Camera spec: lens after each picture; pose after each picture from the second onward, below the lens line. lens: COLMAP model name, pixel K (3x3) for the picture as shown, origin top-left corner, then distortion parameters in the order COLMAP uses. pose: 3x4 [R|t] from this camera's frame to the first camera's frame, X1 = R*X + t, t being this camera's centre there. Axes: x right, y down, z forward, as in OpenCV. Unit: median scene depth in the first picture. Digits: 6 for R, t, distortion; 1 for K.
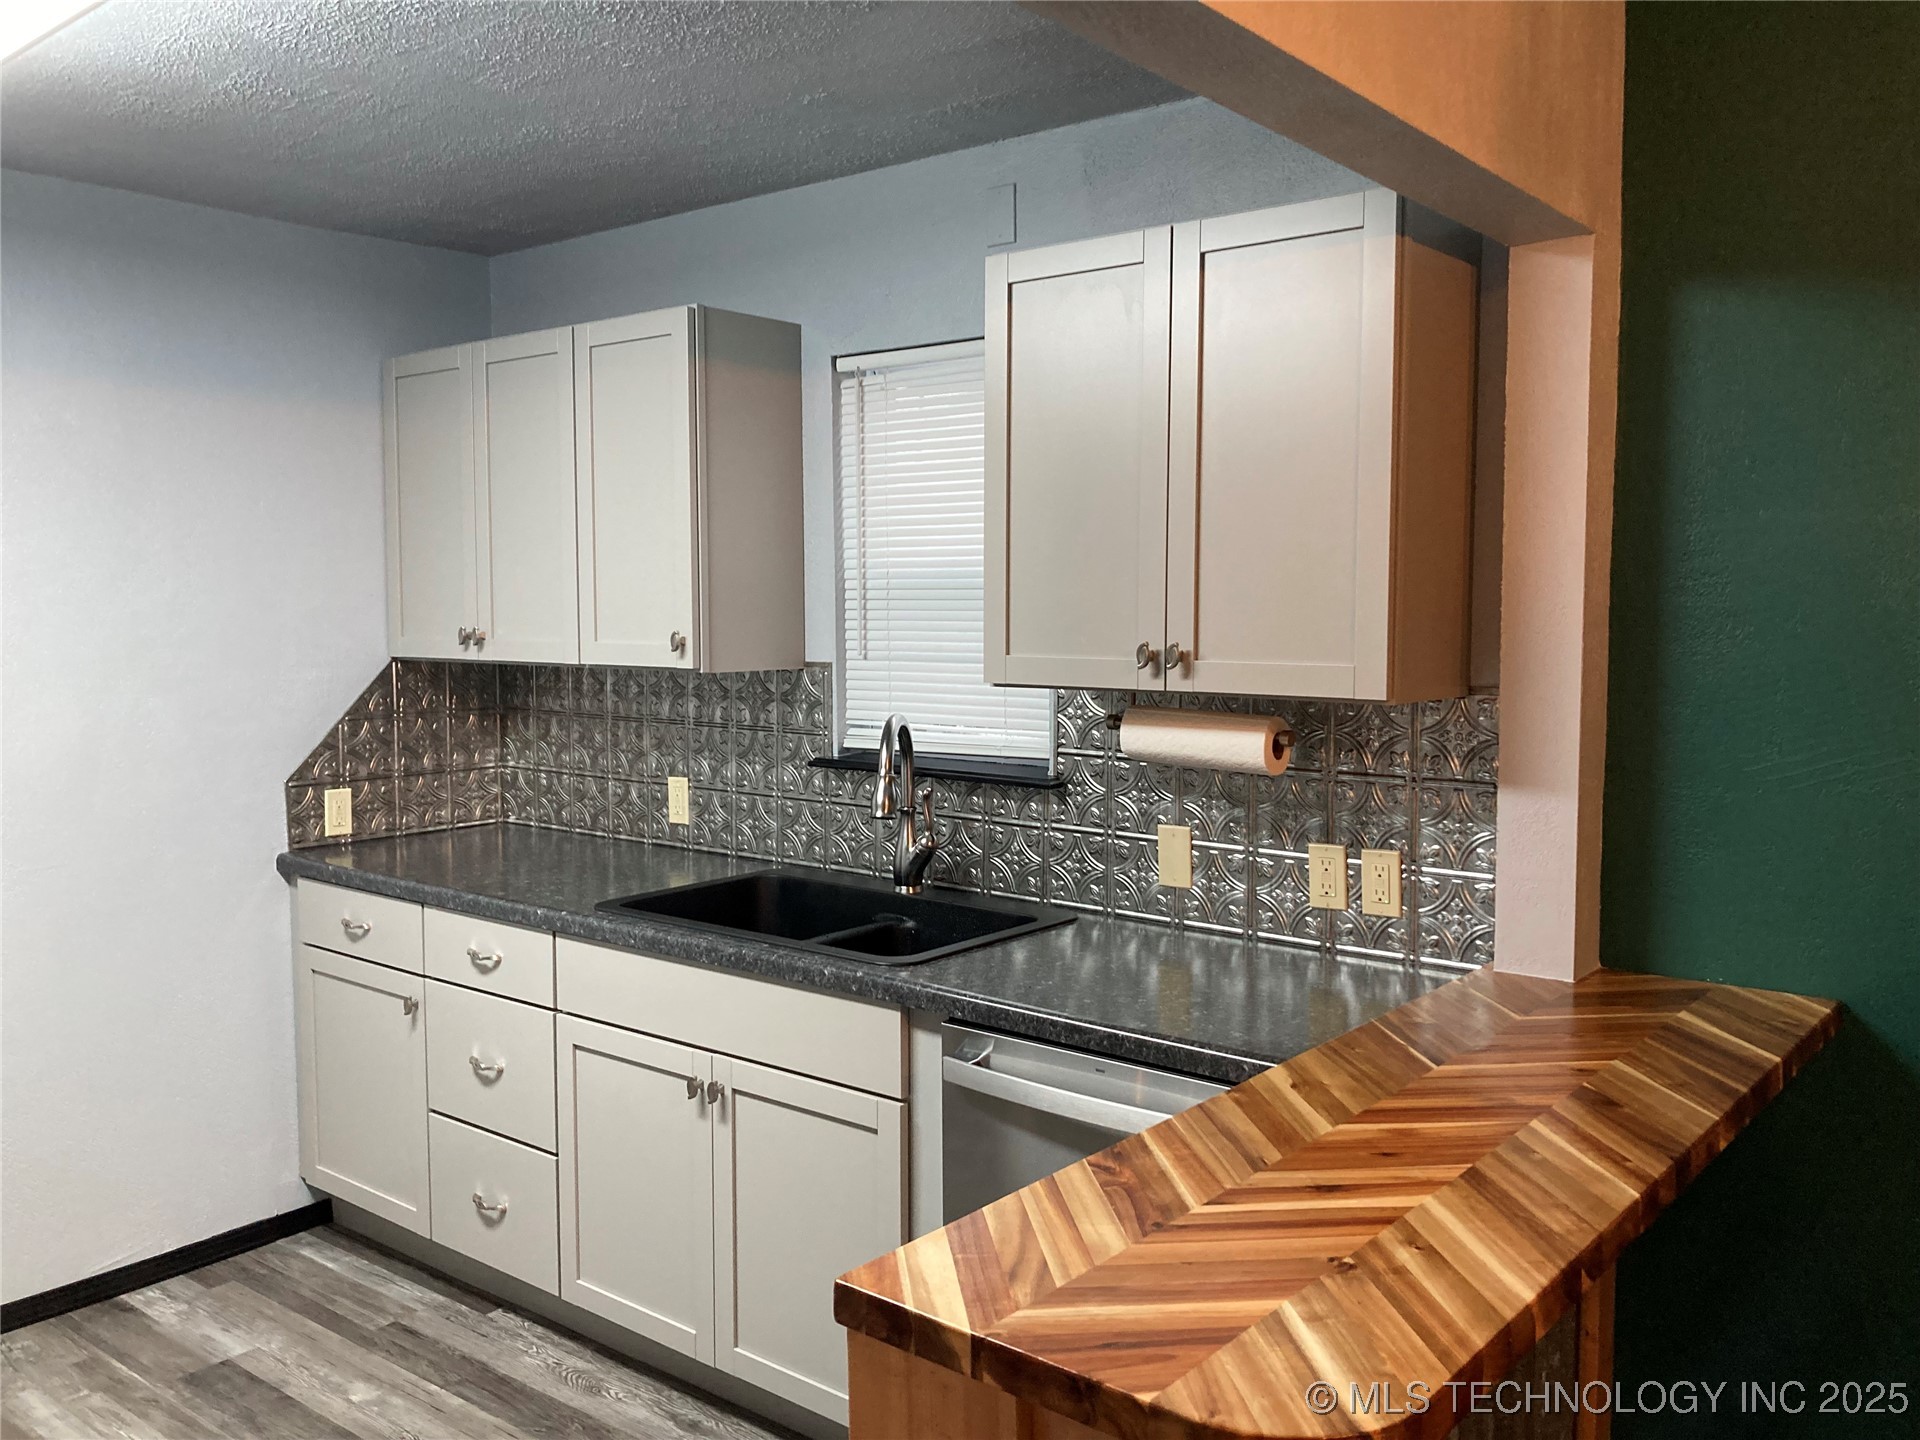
lens RADIAL K [[1566.9, 0, 964.0], [0, 1566.9, 695.2], [0, 0, 1]] dist [0.081980, -0.005854]
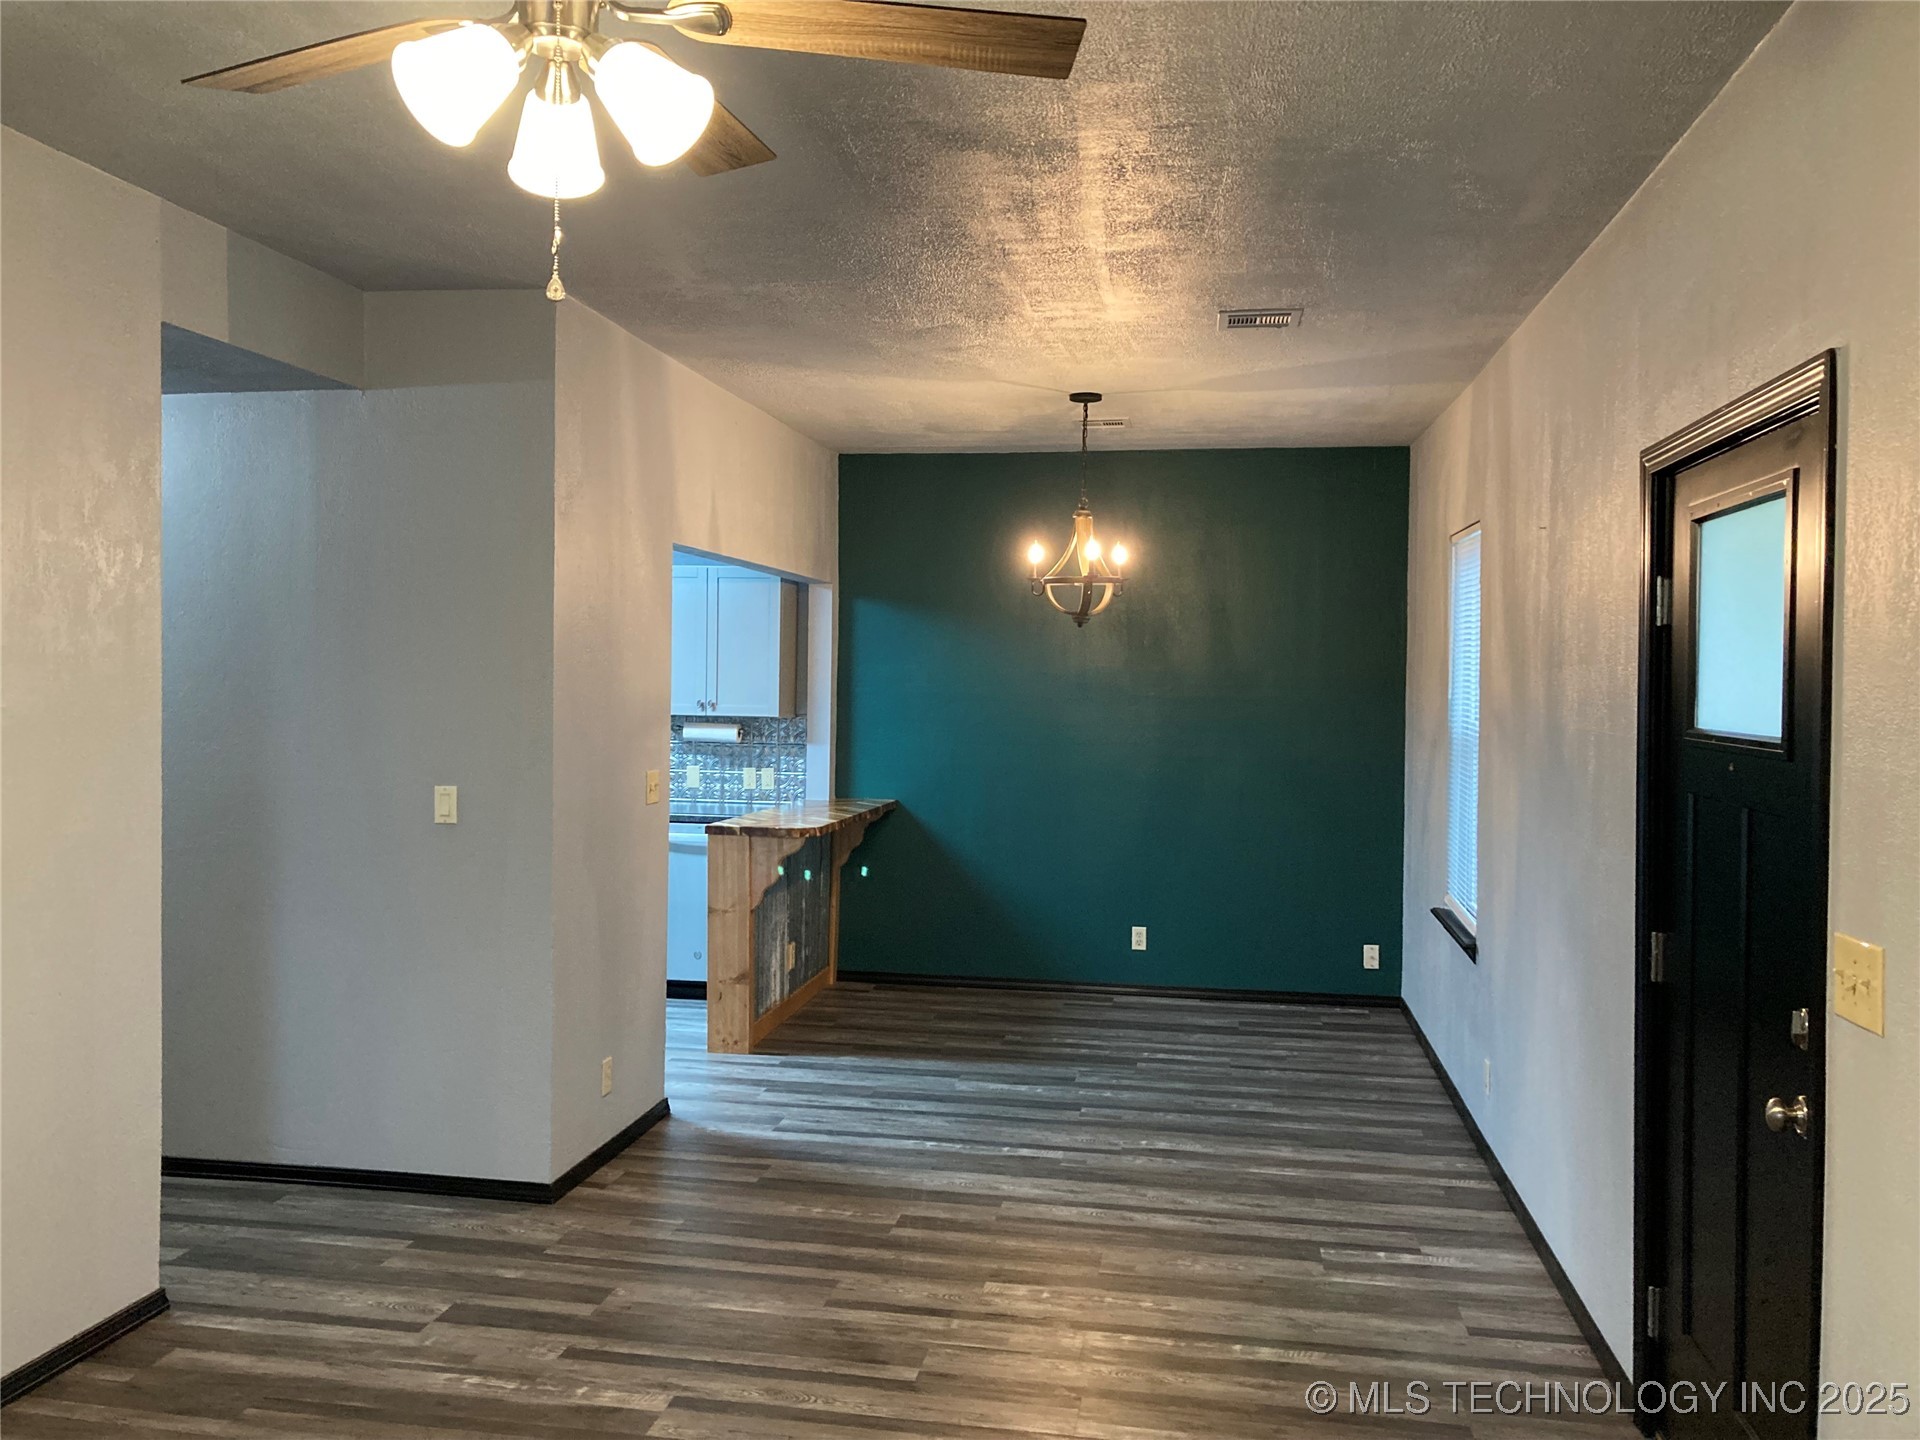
lens RADIAL K [[1575.3, 0, 964.4], [0, 1575.3, 702.6], [0, 0, 1]] dist [0.034444, -0.017999]
pose [[0.872589, 0.010532, 0.488341, -0.890914], [0.011914, 0.999011, -0.042834, 0.105348], [-0.488309, 0.043194, 0.871601, -1.843874]]
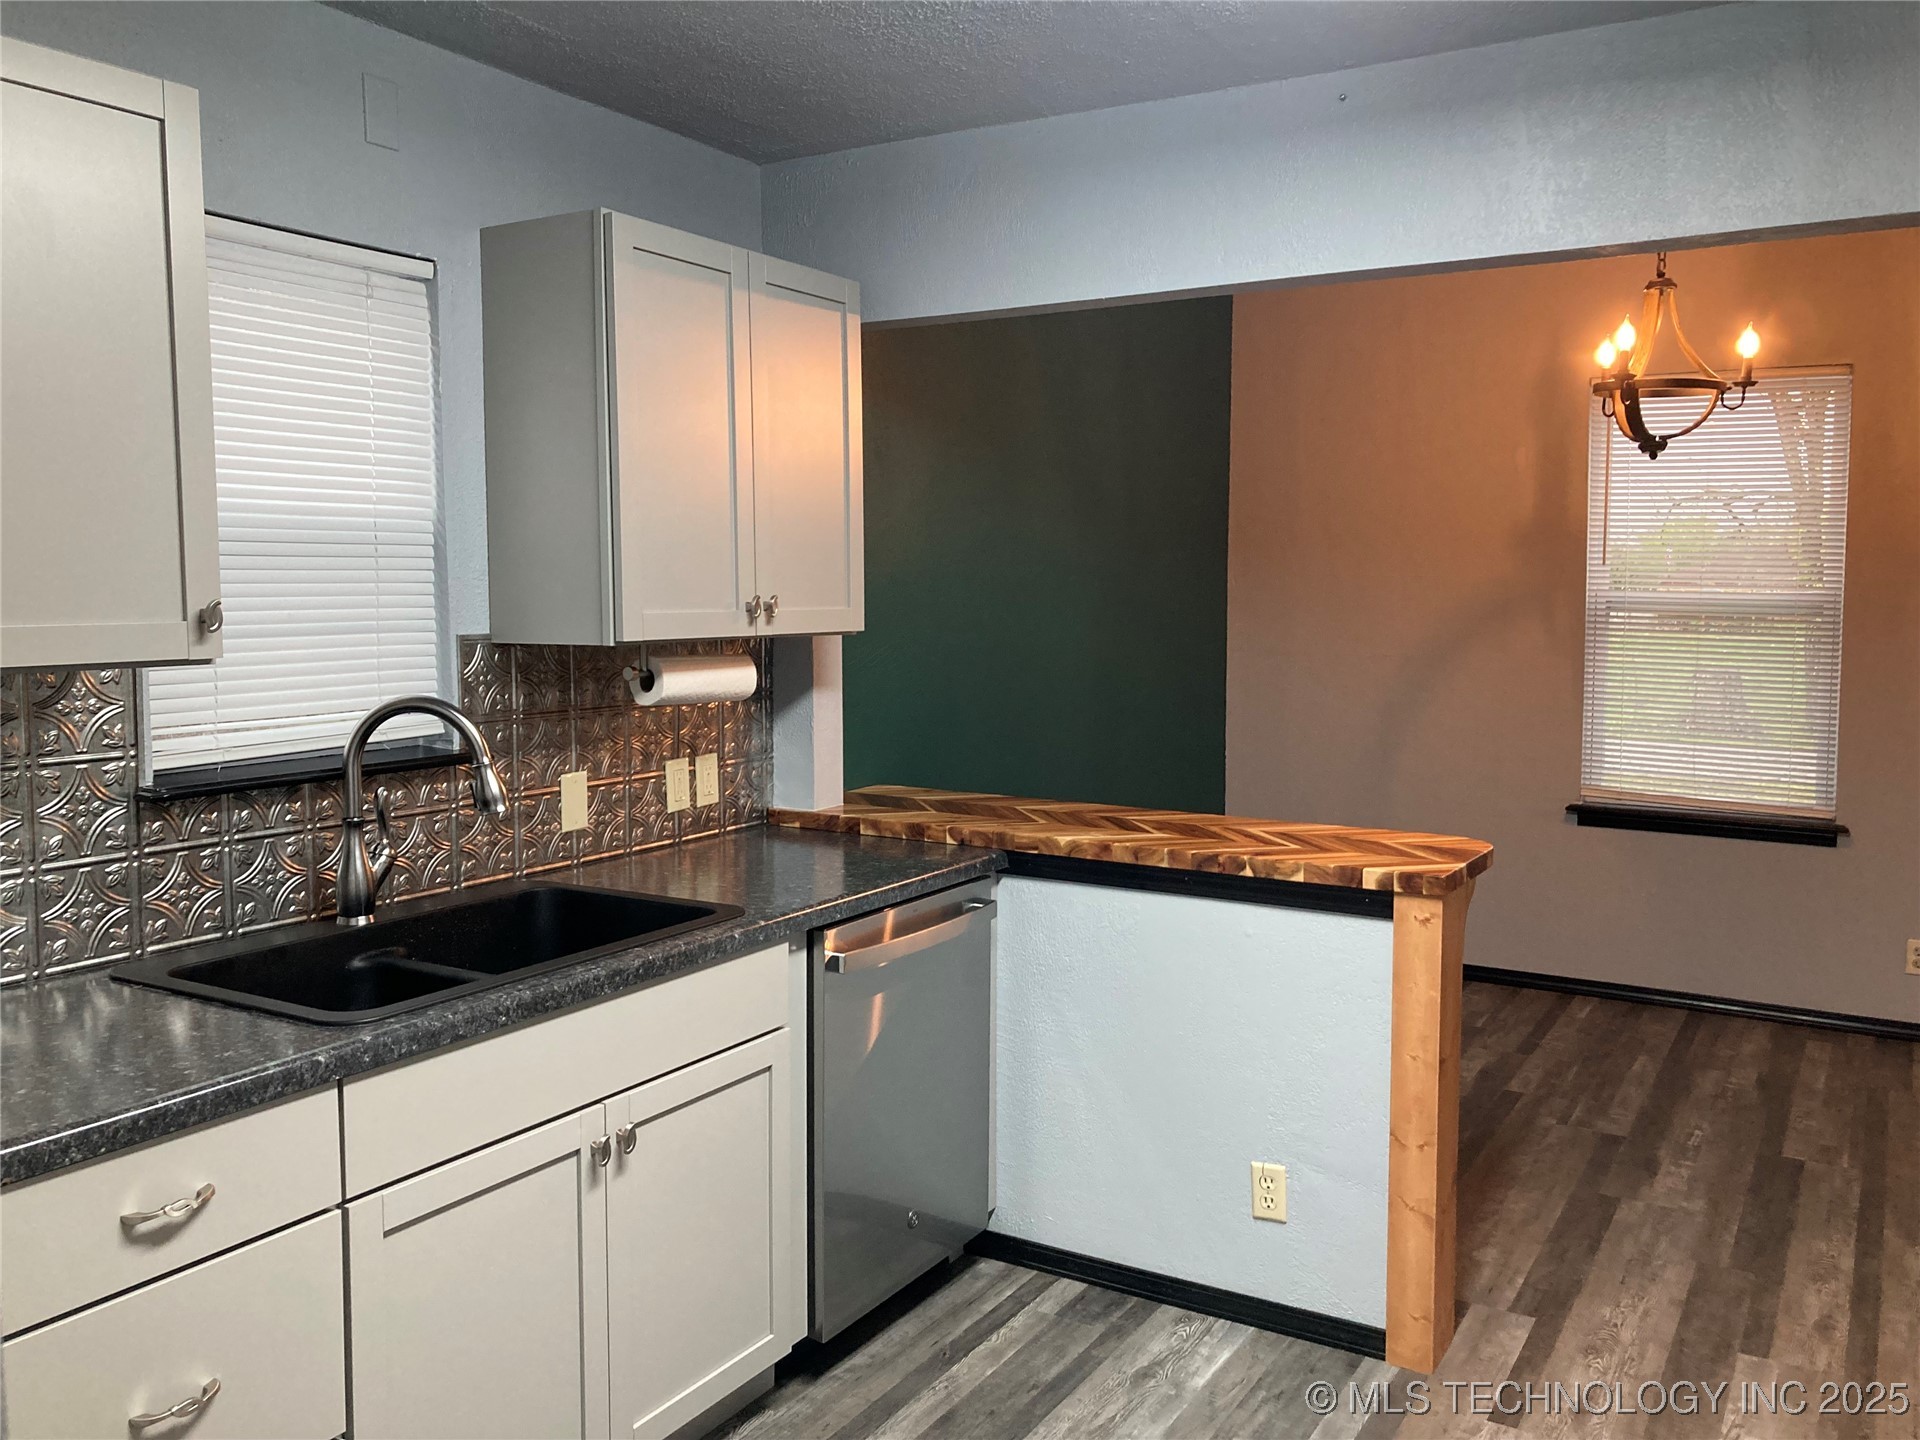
lens RADIAL K [[1575.3, 0, 964.4], [0, 1575.3, 702.6], [0, 0, 1]] dist [0.034444, -0.017999]
pose [[-0.147903, -0.075674, 0.986103, -1.044329], [0.061325, 0.994448, 0.085512, -0.043212], [-0.987099, 0.073121, -0.142441, 0.963642]]
